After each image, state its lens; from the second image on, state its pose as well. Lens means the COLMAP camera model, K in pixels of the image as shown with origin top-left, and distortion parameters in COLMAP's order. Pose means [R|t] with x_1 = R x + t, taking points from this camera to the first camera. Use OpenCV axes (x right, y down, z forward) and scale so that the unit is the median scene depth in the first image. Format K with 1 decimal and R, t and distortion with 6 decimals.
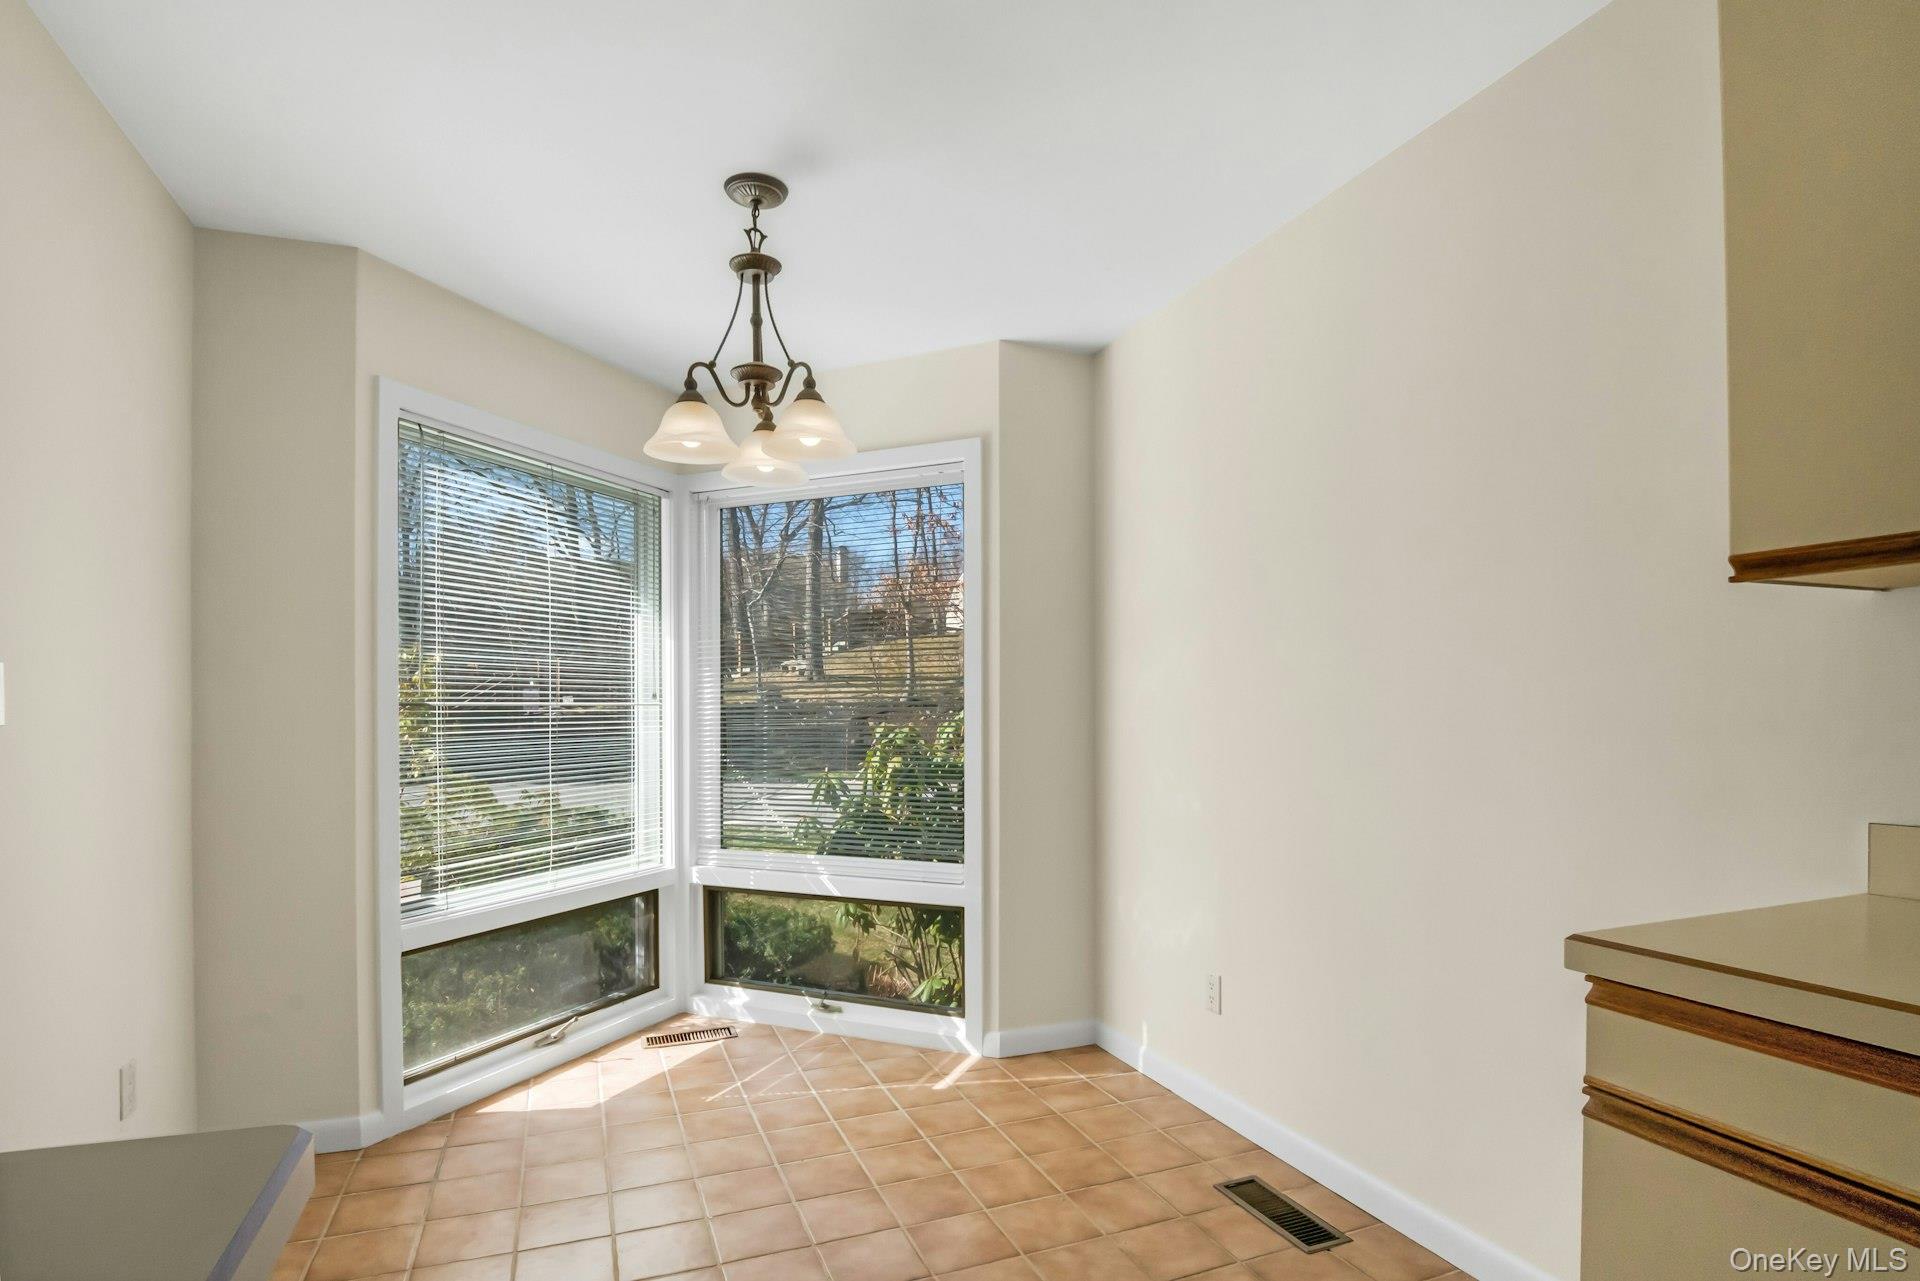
lens RADIAL K [[978.2, 0, 957.5], [0, 978.2, 728.7], [0, 0, 1]] dist [-0.000432, -0.029430]
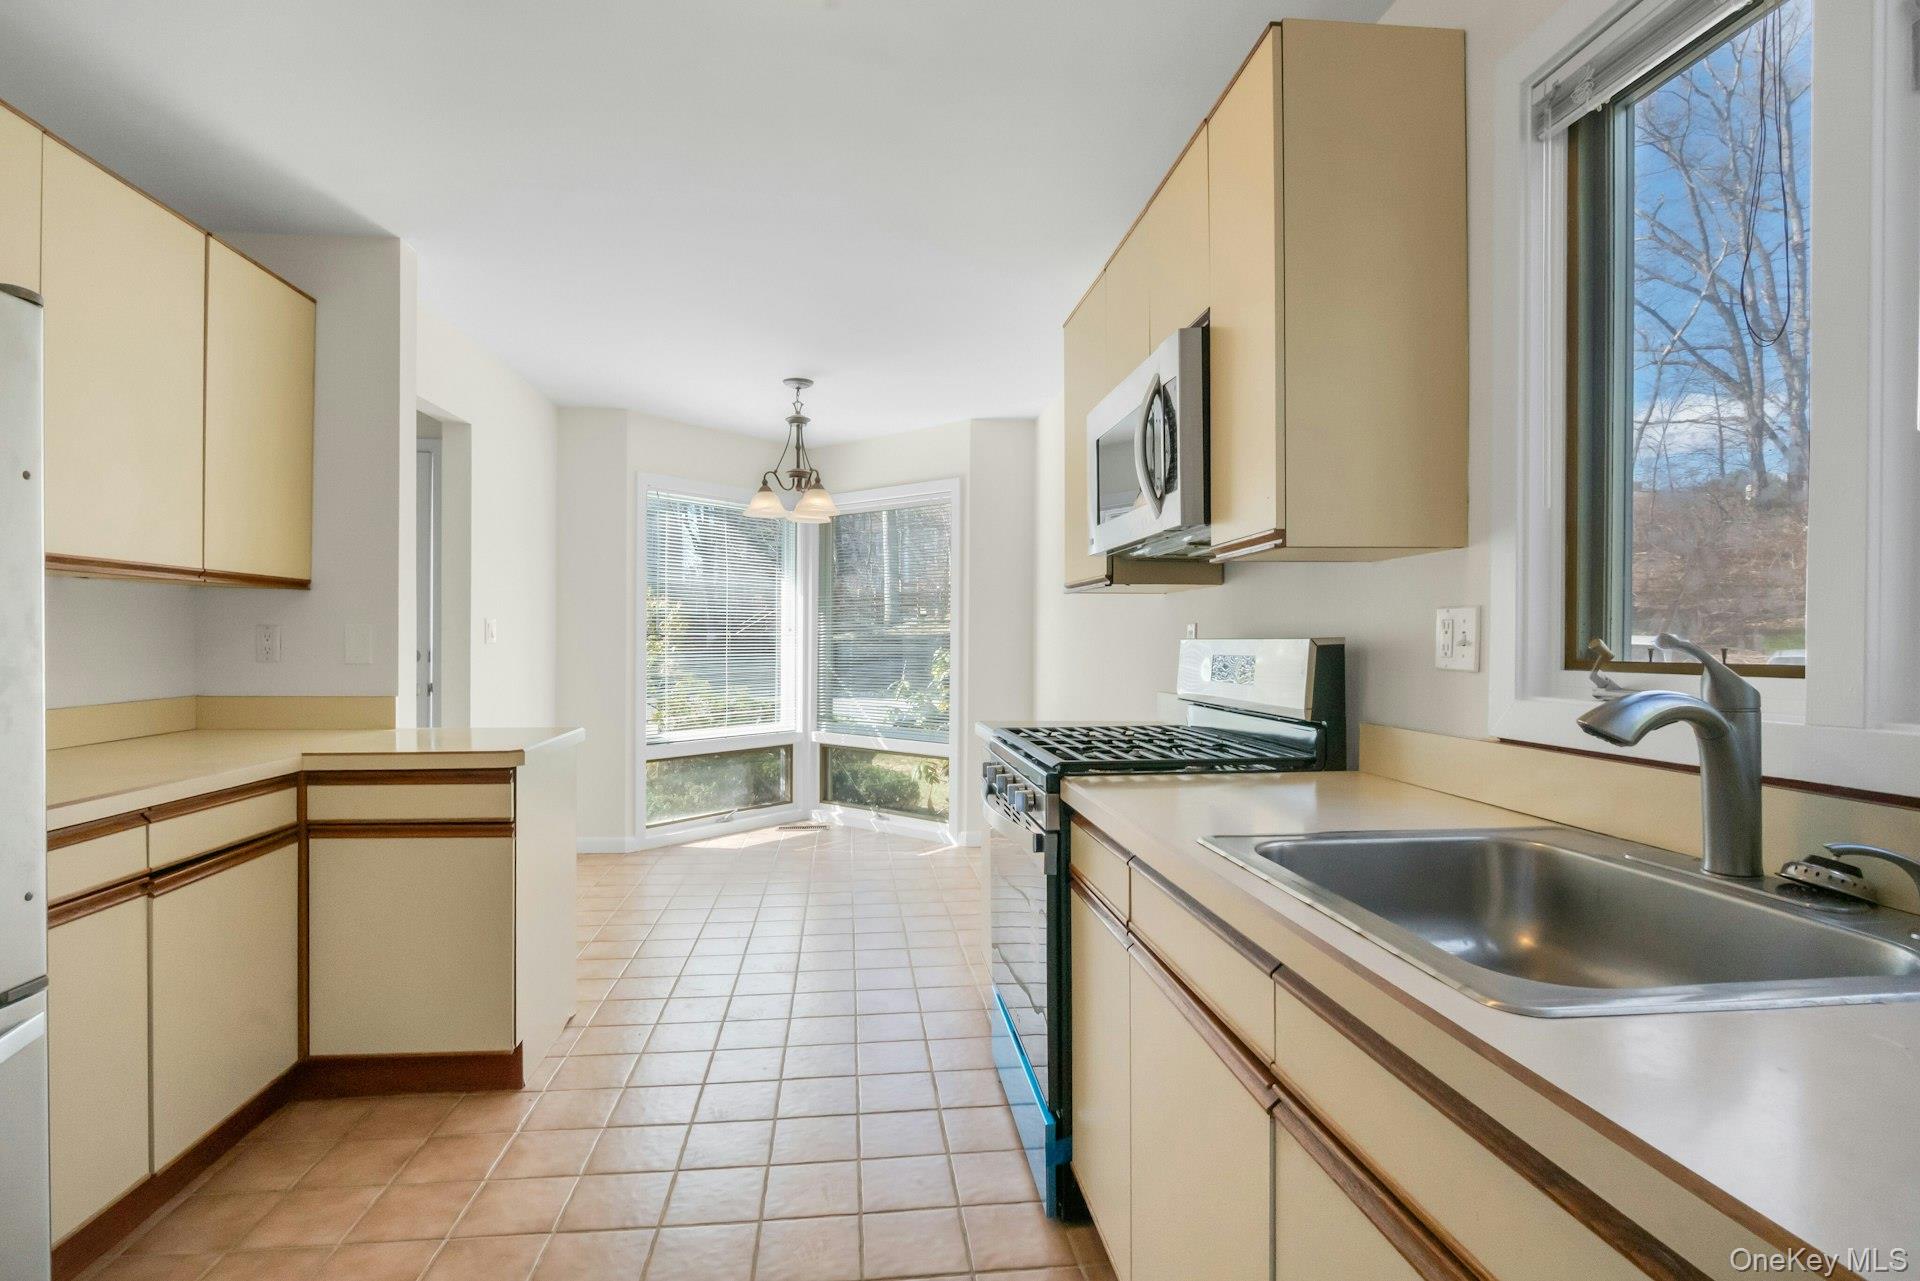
lens RADIAL K [[954.0, 0, 957.2], [0, 954.0, 655.2], [0, 0, 1]] dist [-0.013233, -0.000563]
pose [[0.964215, 0.009365, -0.264956, 0.451342], [-0.008853, 0.999956, 0.003126, 0.002725], [0.264974, -0.000668, 0.964255, -0.576412]]
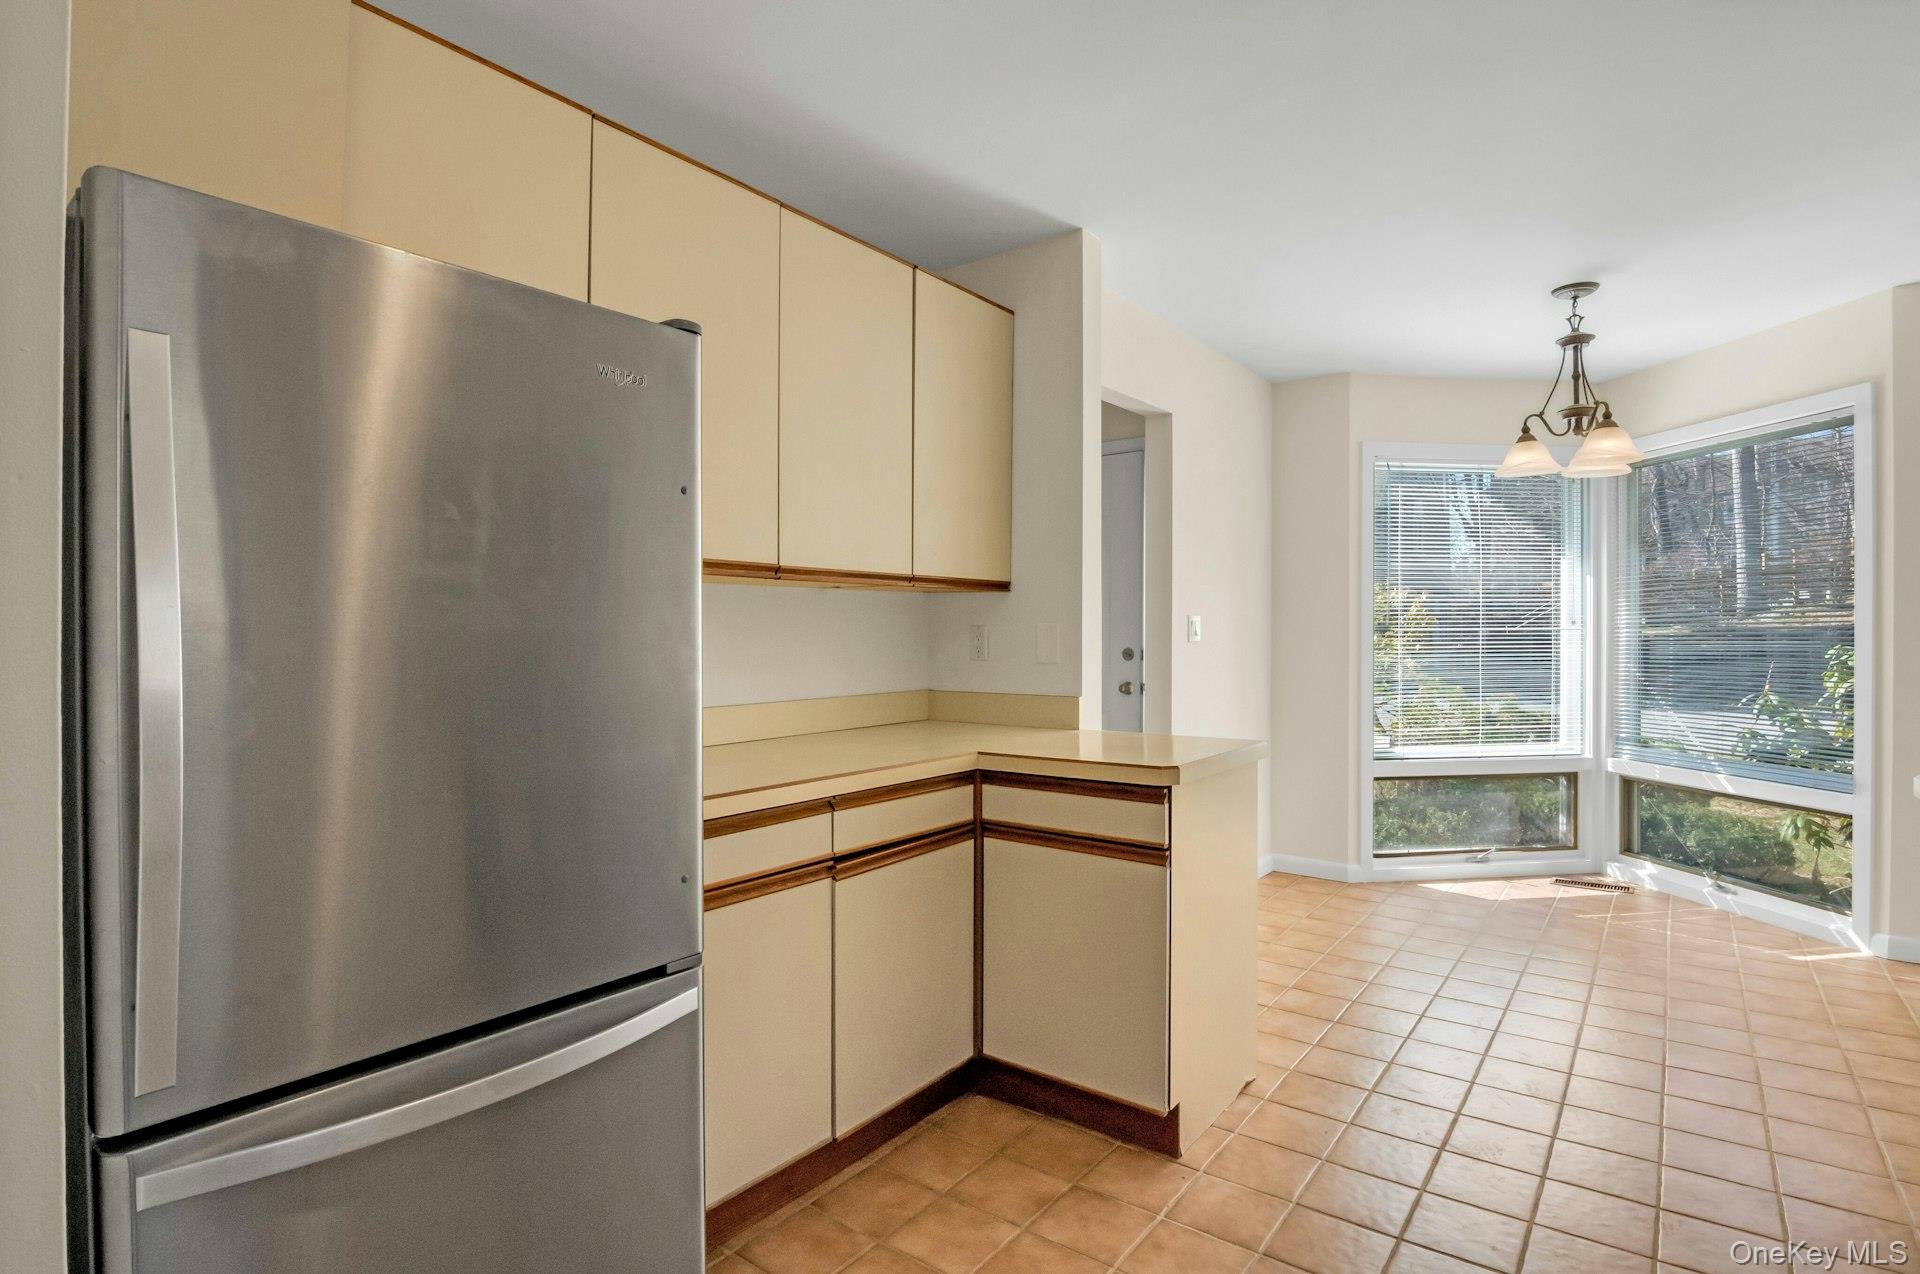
lens RADIAL K [[960.9, 0, 937.2], [0, 960.9, 638.6], [0, 0, 1]] dist [-0.020357, -0.001334]
pose [[0.498948, 0.001537, -0.866630, 0.402526], [-0.009307, 0.999950, -0.003585, -0.000251], [0.866582, 0.009855, 0.498938, -0.405313]]
